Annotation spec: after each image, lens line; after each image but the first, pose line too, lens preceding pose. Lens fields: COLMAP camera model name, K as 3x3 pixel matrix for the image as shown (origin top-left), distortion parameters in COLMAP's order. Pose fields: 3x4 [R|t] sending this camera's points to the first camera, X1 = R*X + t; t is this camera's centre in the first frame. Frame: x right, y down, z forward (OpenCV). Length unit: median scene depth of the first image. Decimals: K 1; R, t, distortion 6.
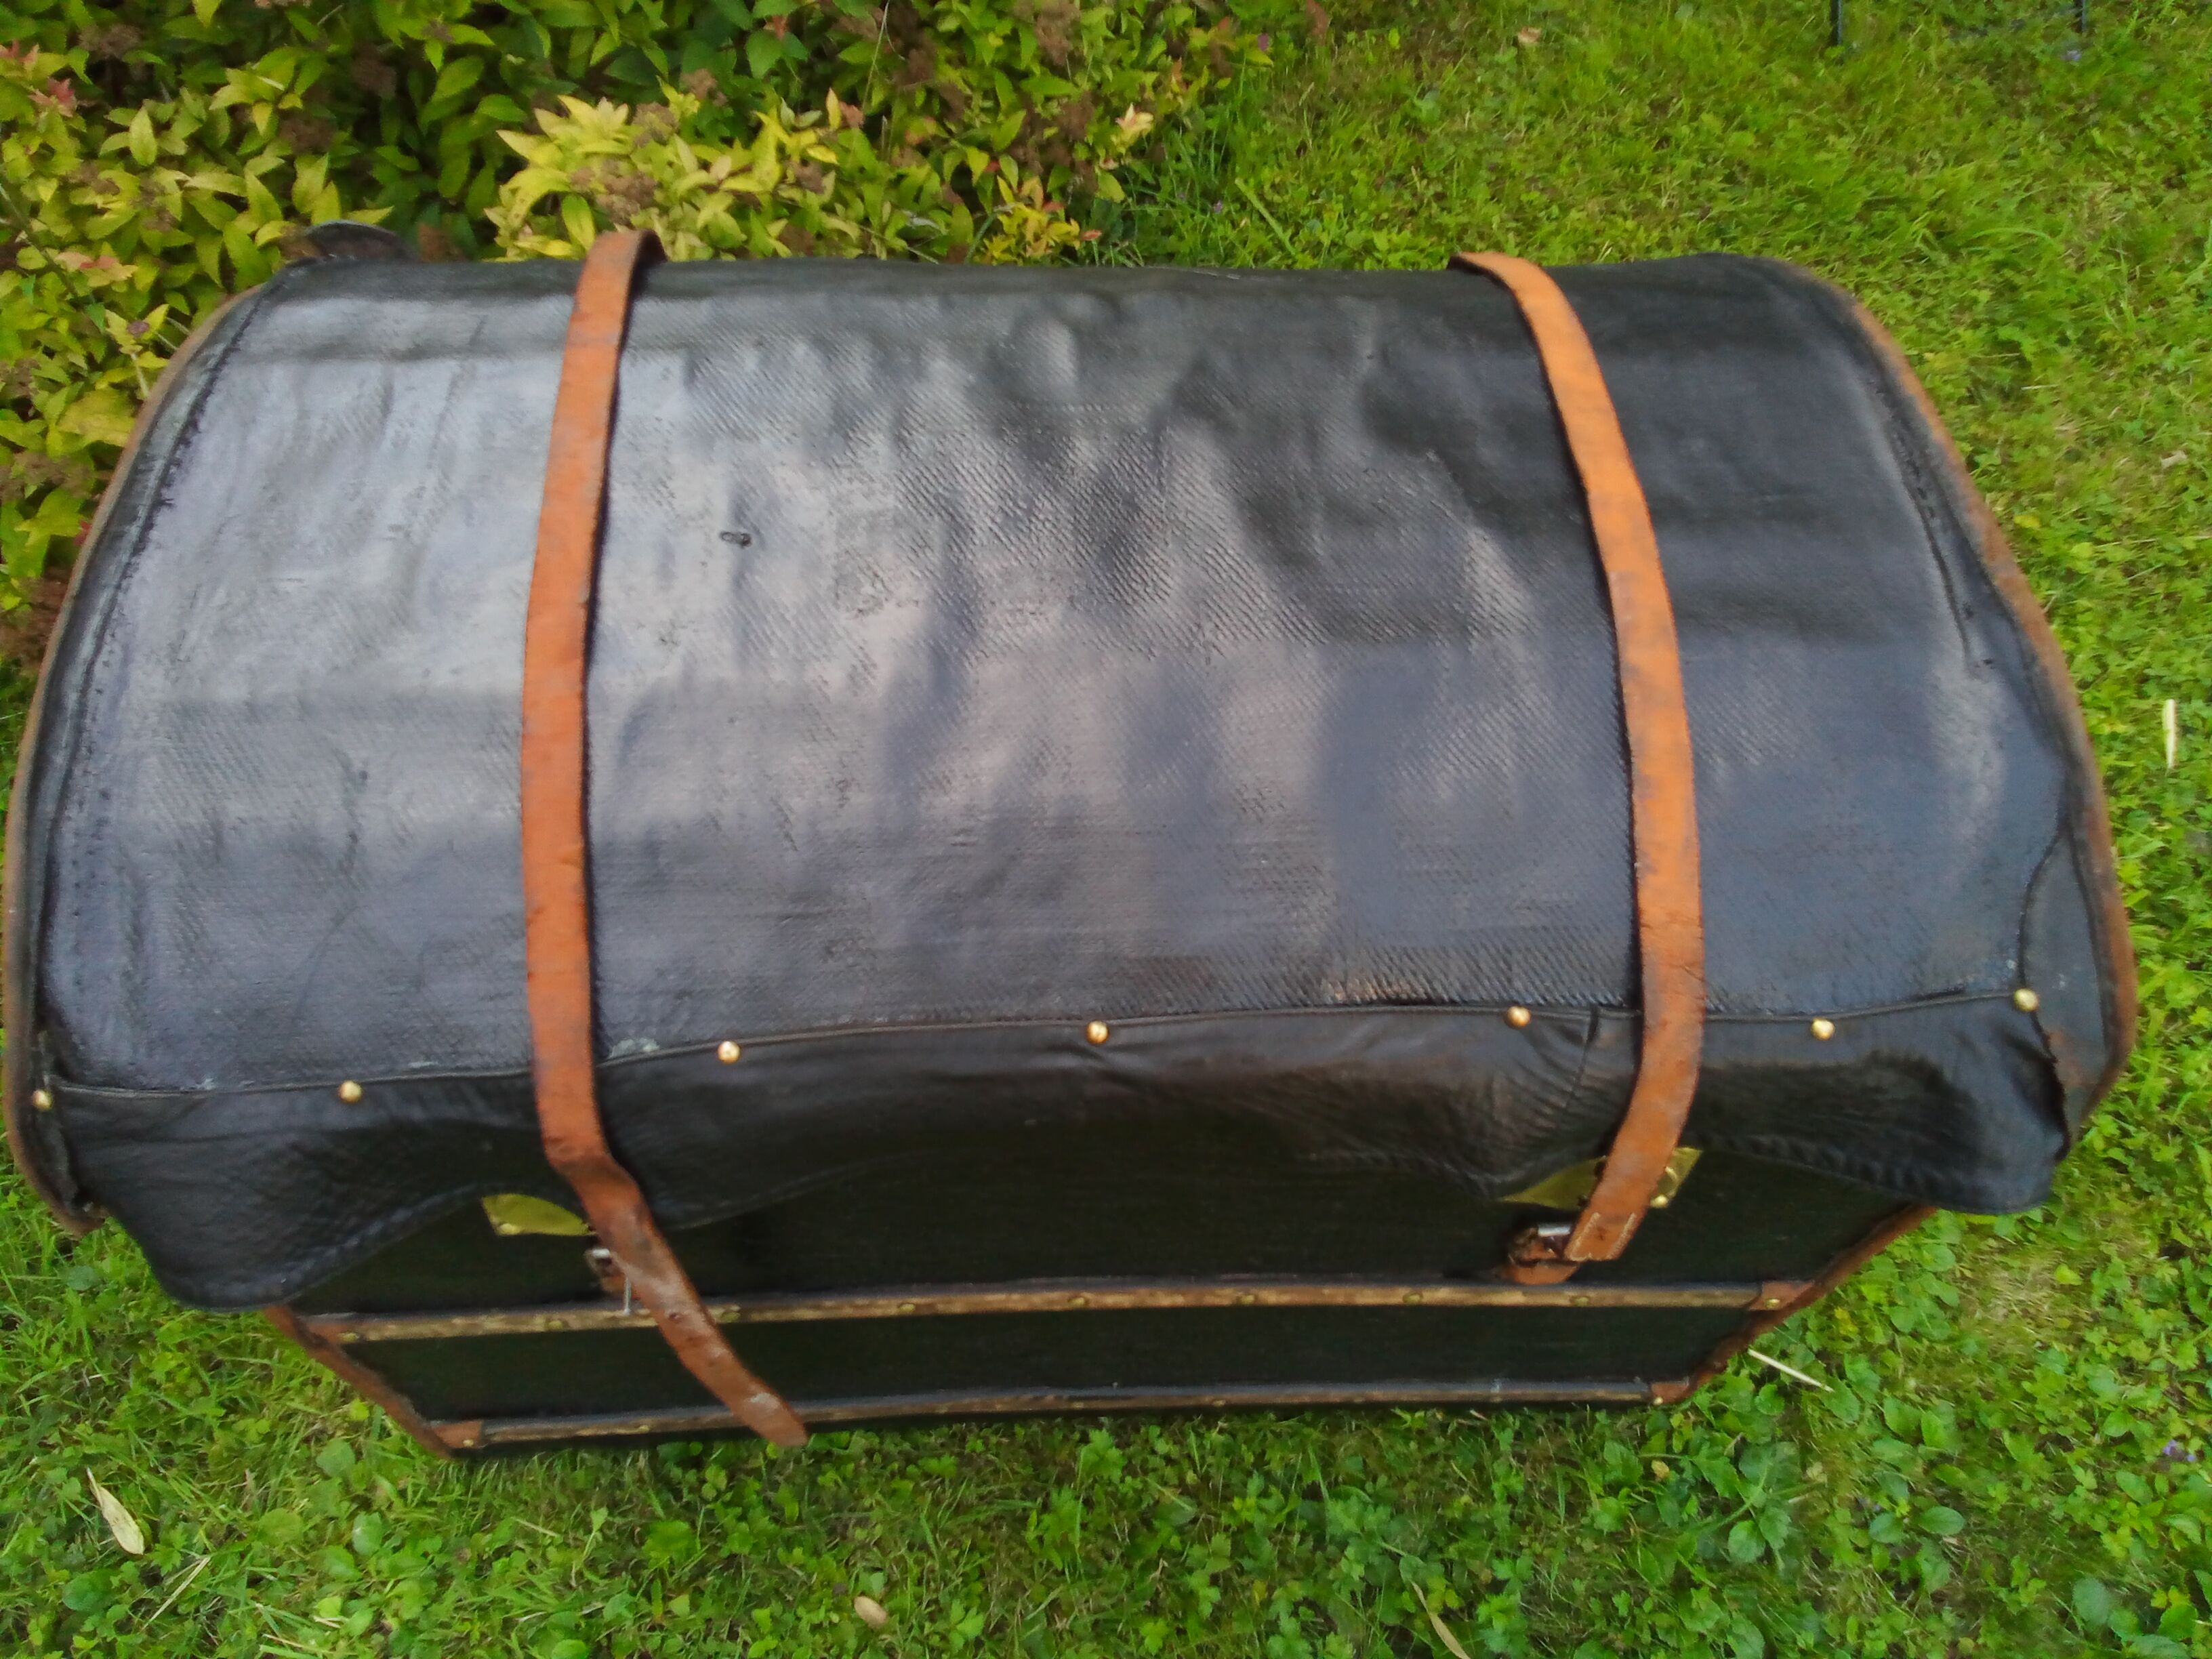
lens RADIAL K [[1547.4, 0, 1106.7], [0, 1547.4, 822.9], [0, 0, 1]] dist [0.003501, -0.005767]
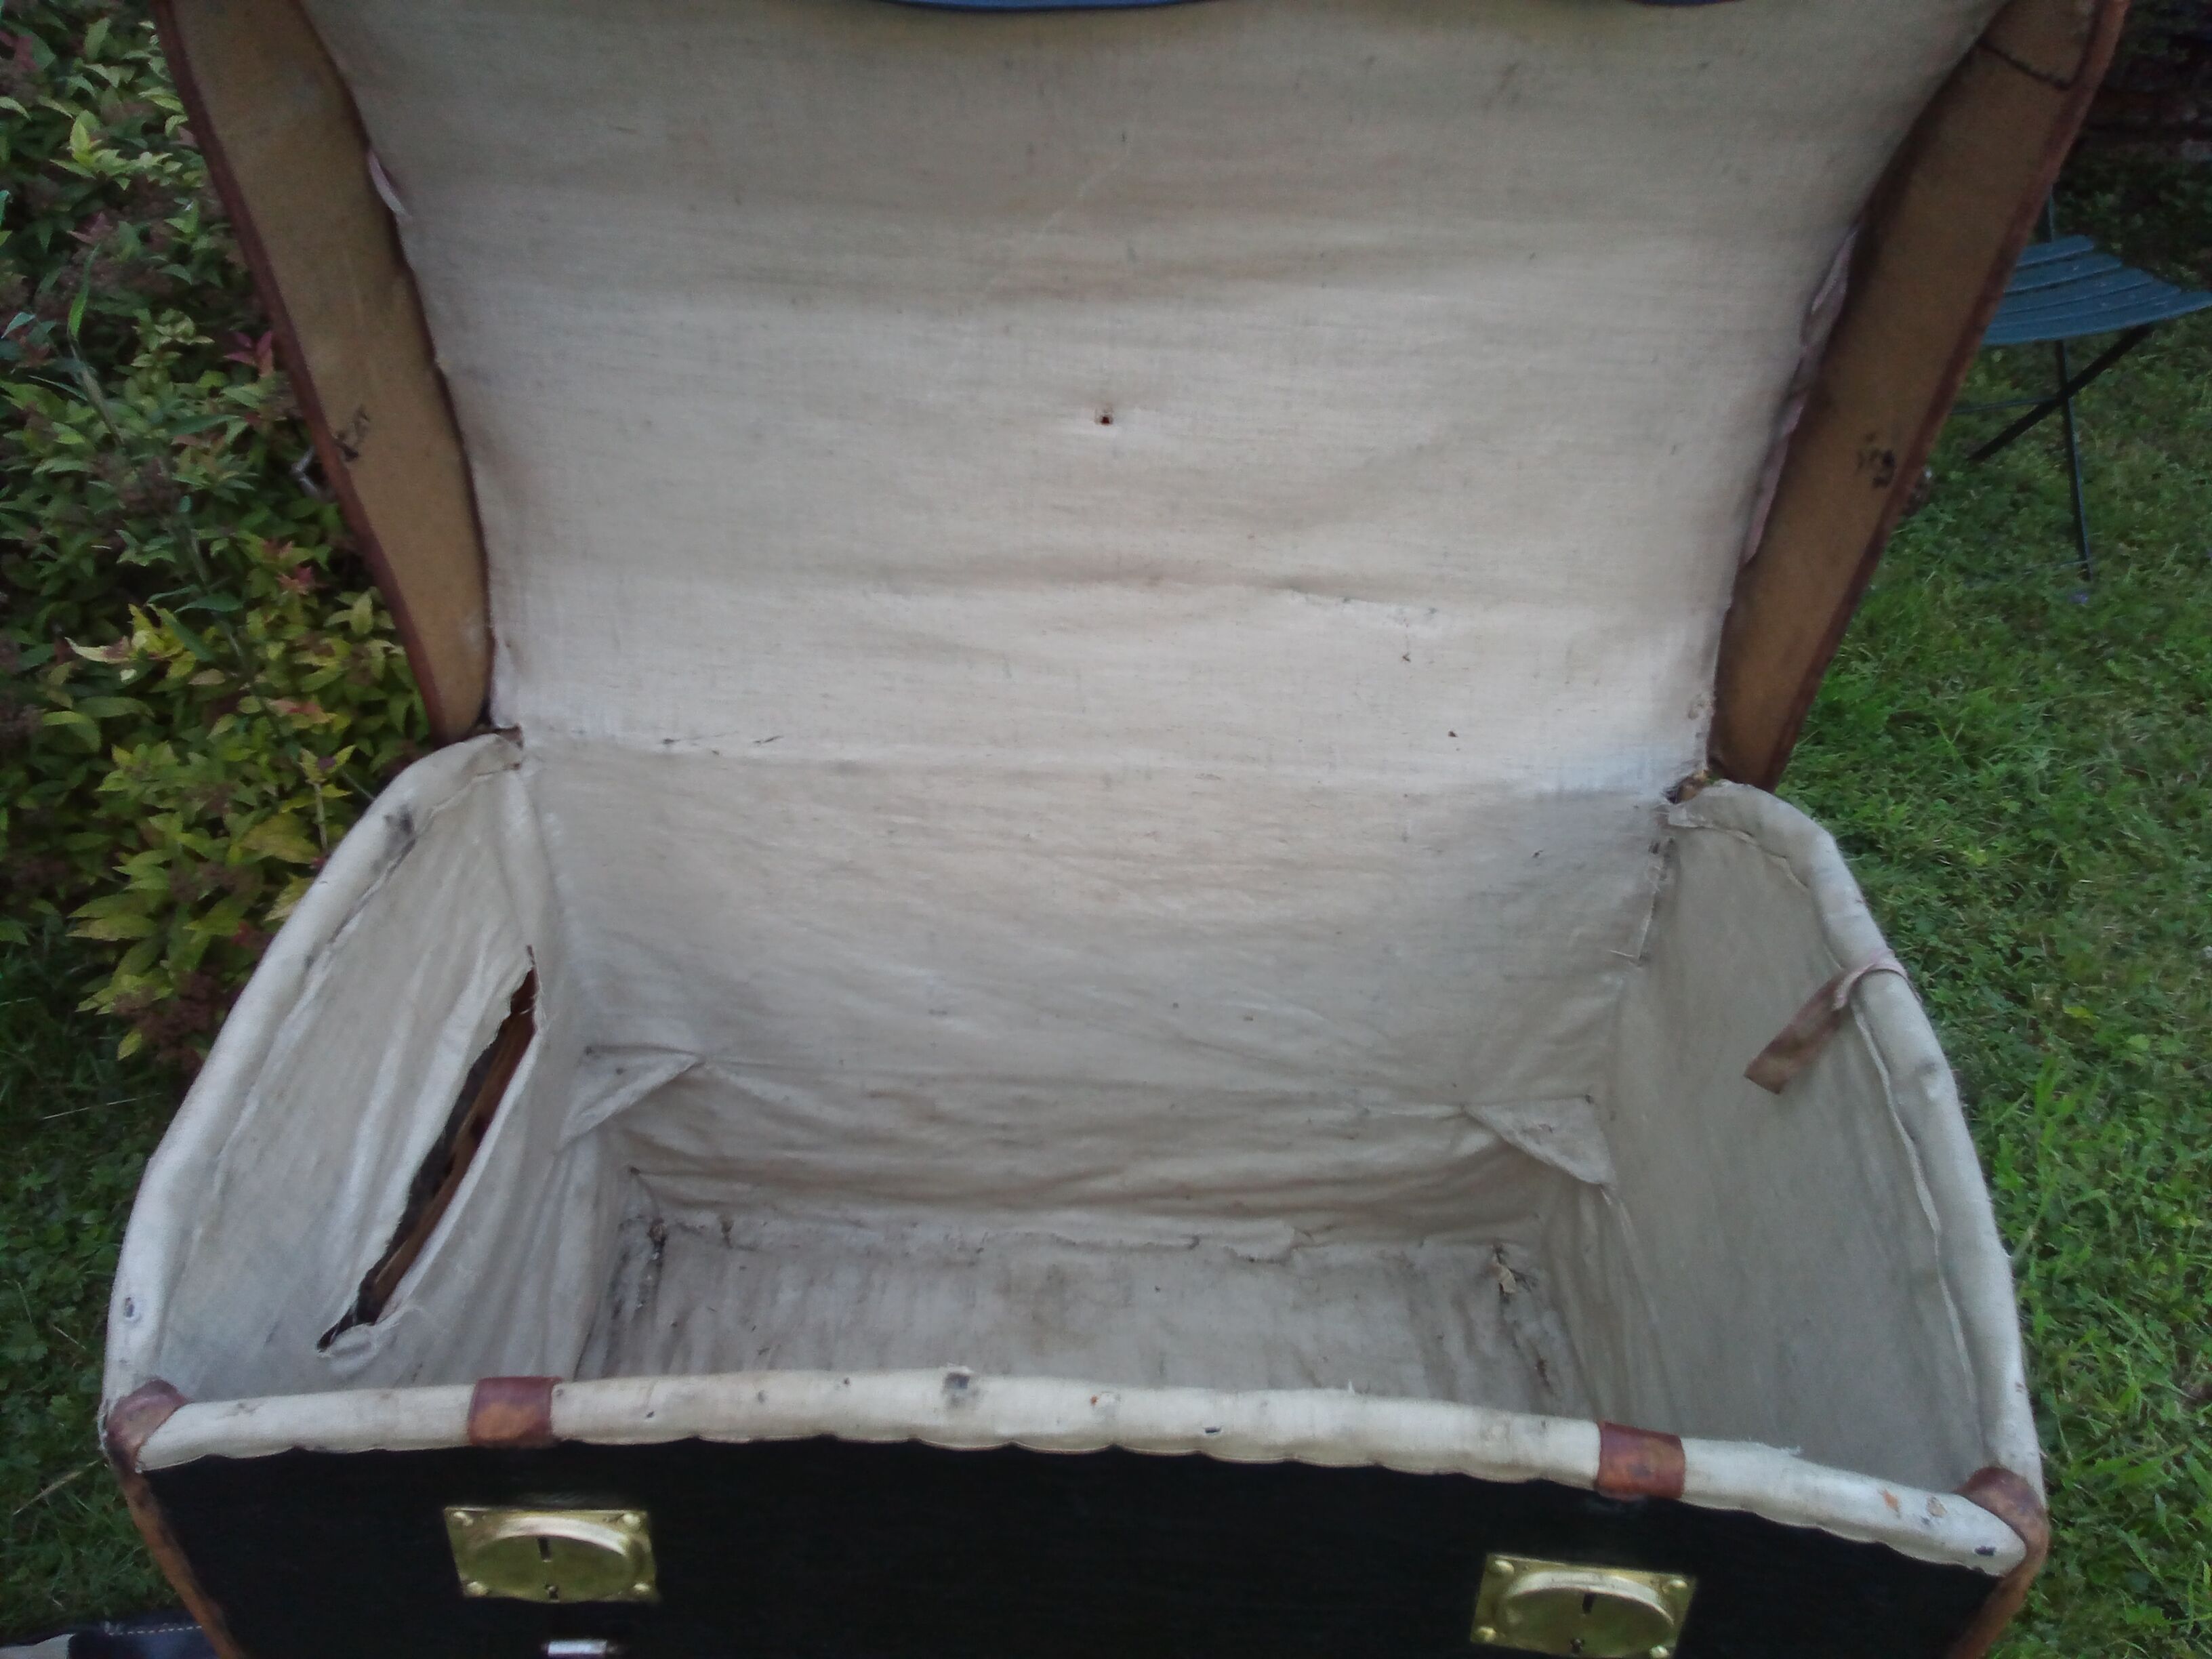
lens RADIAL K [[1503.3, 0, 1083.6], [0, 1503.3, 836.8], [0, 0, 1]] dist [0.061817, -0.063746]
pose [[0.995855, 0.036305, -0.083395, 0.036296], [-0.059465, 0.953664, -0.294938, 0.034340], [0.068823, 0.298675, 0.951870, -0.029150]]
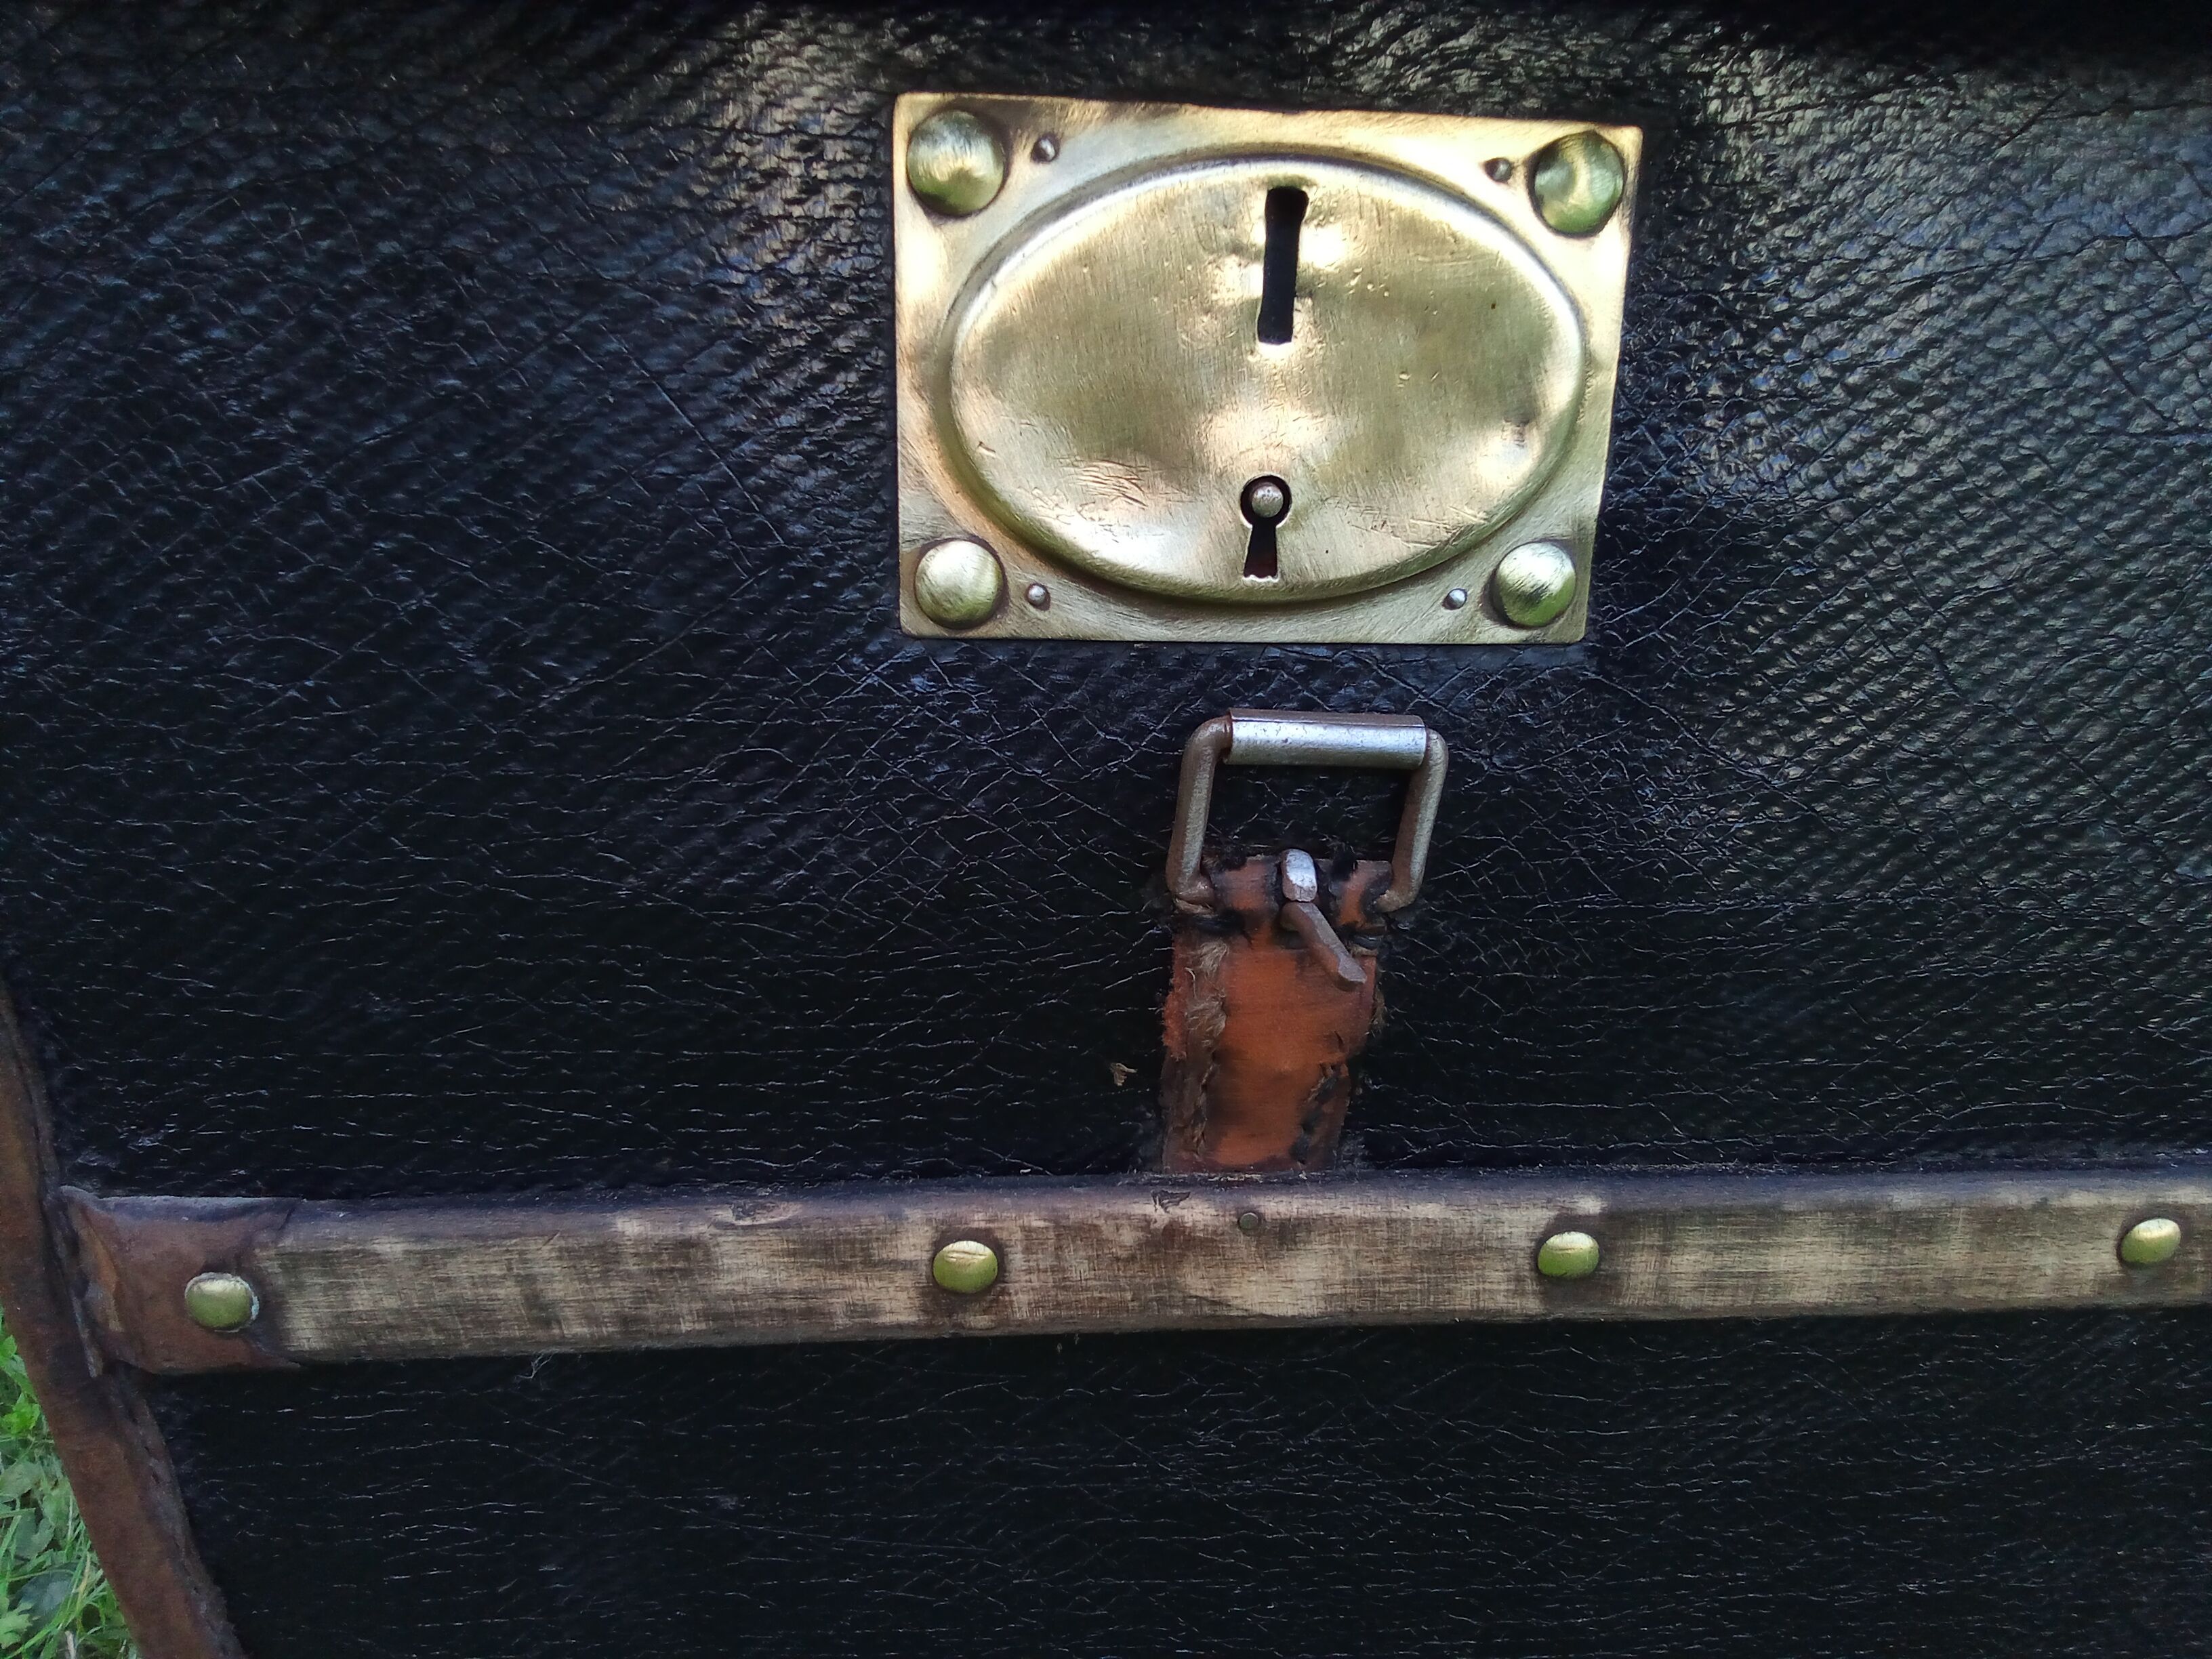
lens RADIAL K [[1539.1, 0, 1104.6], [0, 1539.1, 816.7], [0, 0, 1]] dist [0.076783, -0.110191]
pose [[0.999467, -0.032563, -0.002175, -0.186553], [0.026801, 0.856995, -0.514627, 0.227670], [0.018622, 0.514295, 0.857411, 0.409323]]
